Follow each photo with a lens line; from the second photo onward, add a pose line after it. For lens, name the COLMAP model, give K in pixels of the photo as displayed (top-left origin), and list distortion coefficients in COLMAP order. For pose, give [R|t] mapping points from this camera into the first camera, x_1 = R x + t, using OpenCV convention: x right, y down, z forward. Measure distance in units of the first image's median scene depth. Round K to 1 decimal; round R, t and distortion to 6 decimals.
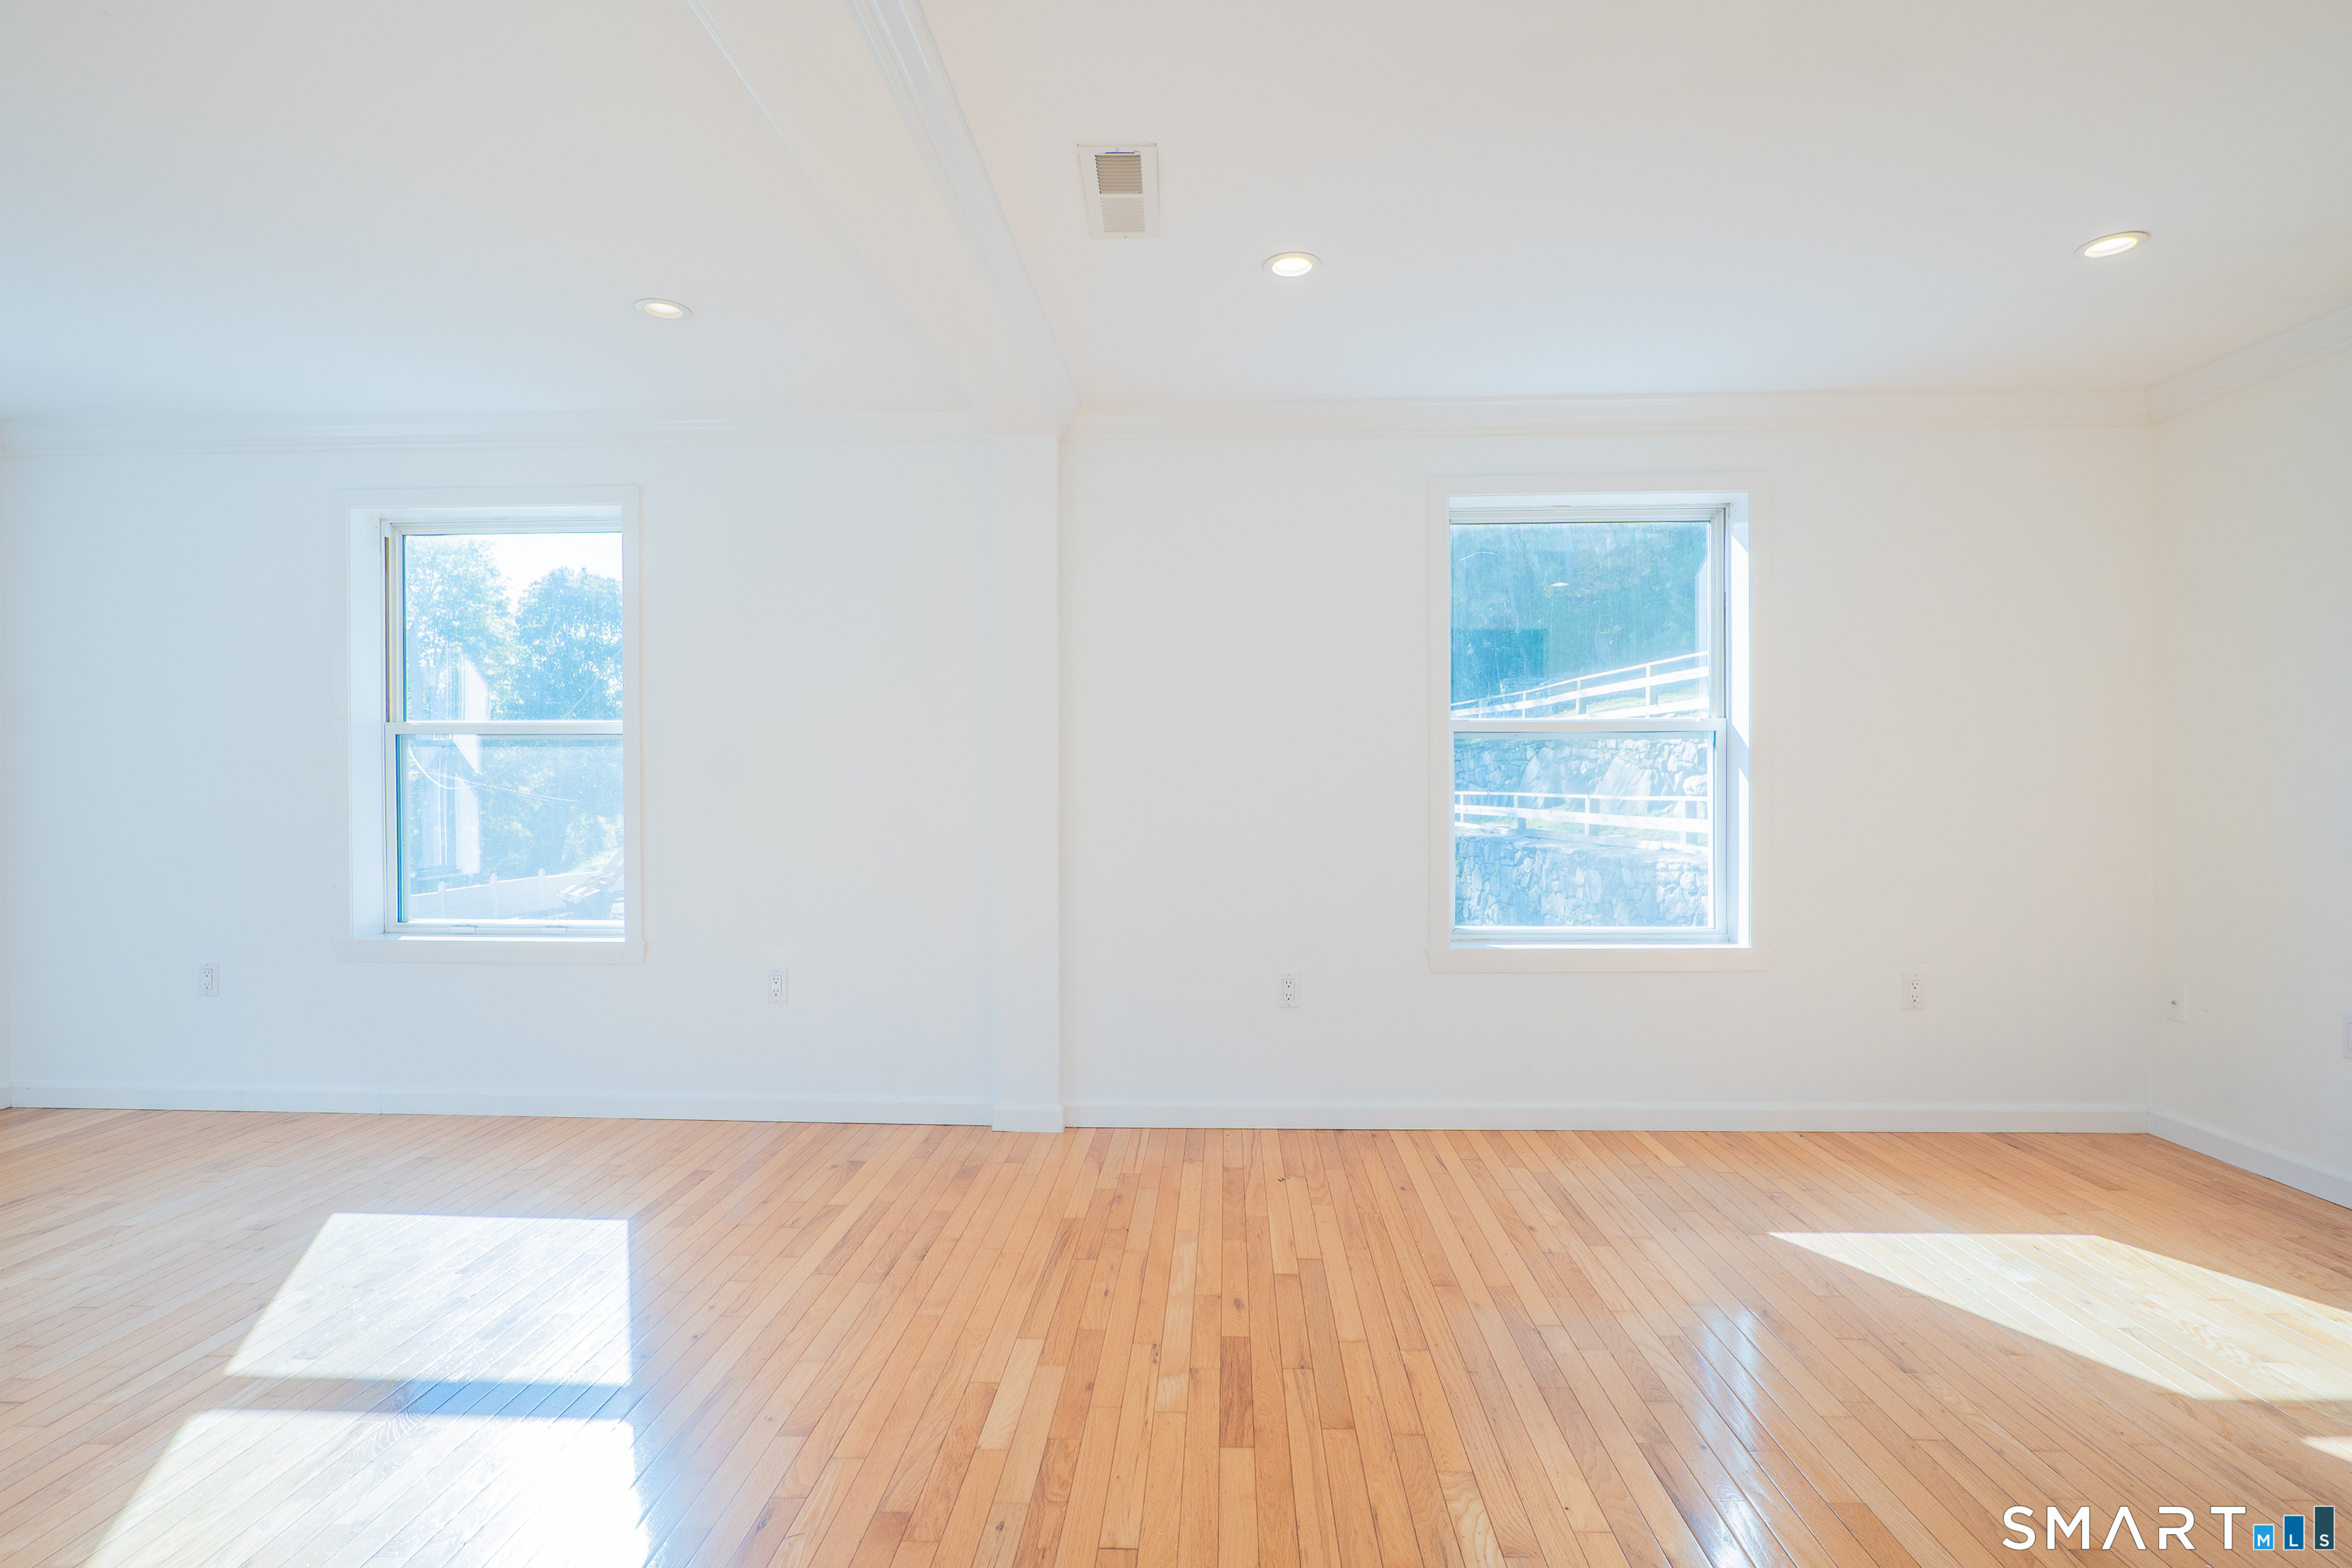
lens RADIAL K [[1111.7, 0, 1181.2], [0, 1111.7, 789.3], [0, 0, 1]] dist [-0.029254, 0.012773]
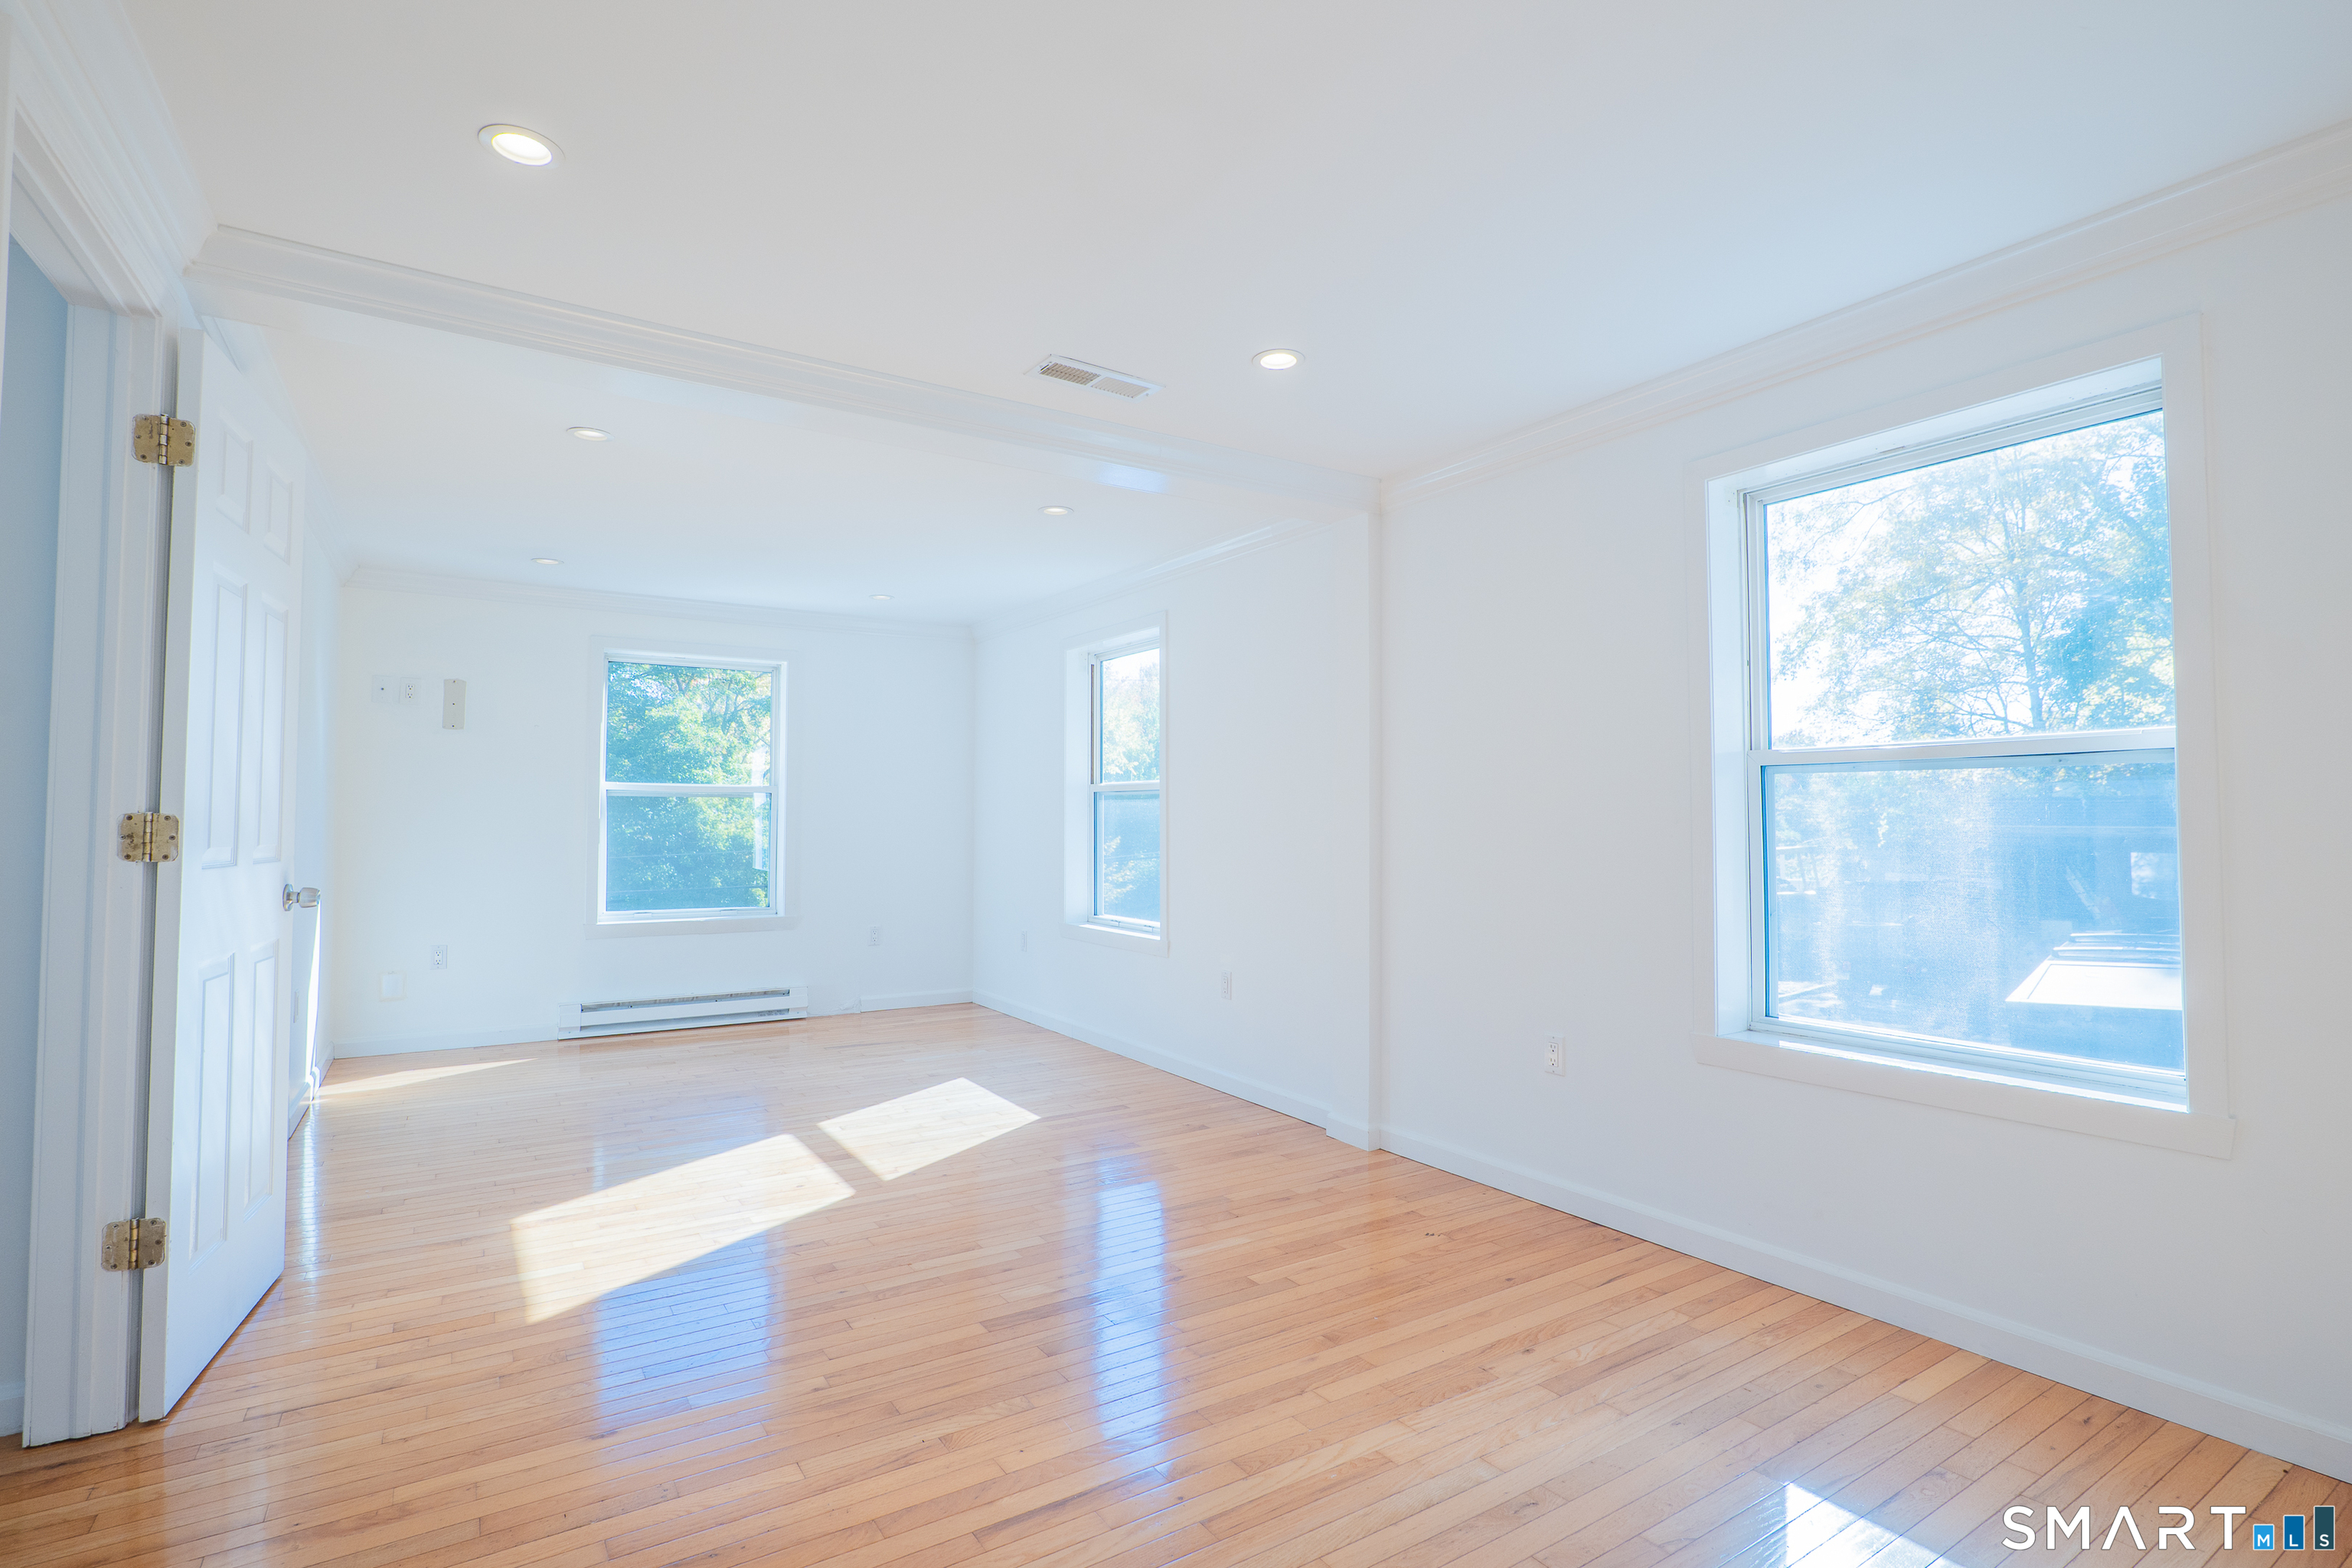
lens RADIAL K [[1111.7, 0, 1181.2], [0, 1111.7, 789.3], [0, 0, 1]] dist [-0.029254, 0.012773]
pose [[0.590437, -0.016335, -0.806919, 0.766819], [-0.014579, 0.999416, -0.030900, -0.009886], [0.806952, 0.030009, 0.589854, 0.229956]]
